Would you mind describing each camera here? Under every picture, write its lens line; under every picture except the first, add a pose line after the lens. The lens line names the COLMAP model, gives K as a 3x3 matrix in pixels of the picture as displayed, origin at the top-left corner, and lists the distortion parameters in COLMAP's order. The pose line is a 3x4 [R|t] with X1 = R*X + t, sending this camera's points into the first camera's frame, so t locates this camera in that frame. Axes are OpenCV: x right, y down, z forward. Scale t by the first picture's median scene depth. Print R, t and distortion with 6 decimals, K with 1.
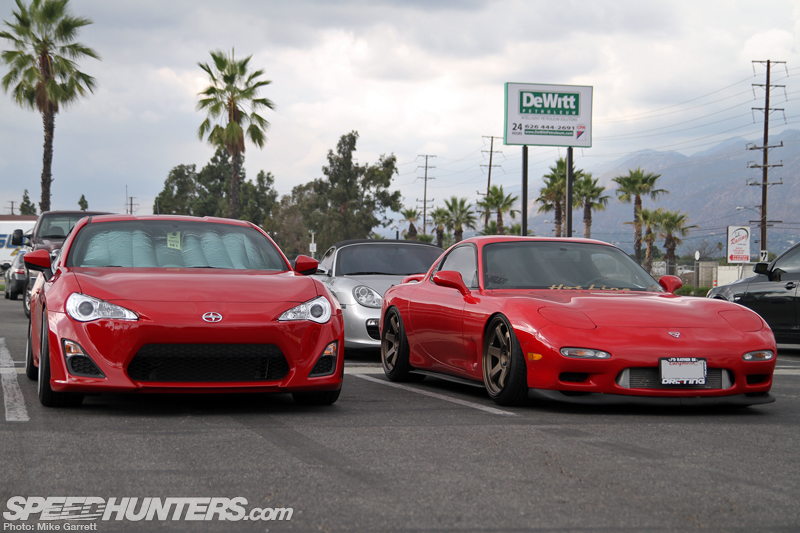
lens RADIAL K [[1516.5, 0, 400.0], [0, 1516.5, 266.5], [0, 0, 1]] dist [0.210169, -0.040898]
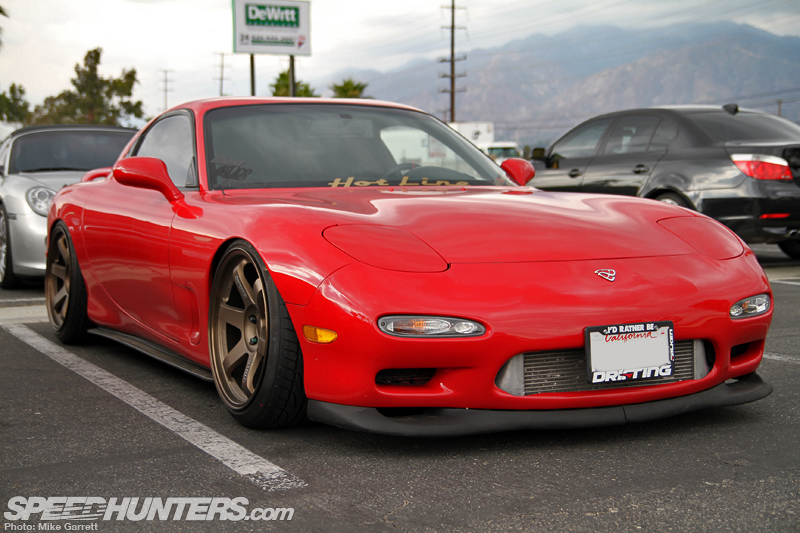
lens RADIAL K [[1297.6, 0, 400.0], [0, 1297.6, 266.5], [0, 0, 1]] dist [0.060742, -0.007004]
pose [[0.981159, -0.037856, 0.189458, 0.033376], [0.022868, 0.996478, 0.080681, 0.006415], [-0.191845, -0.074829, 0.978568, 0.530144]]
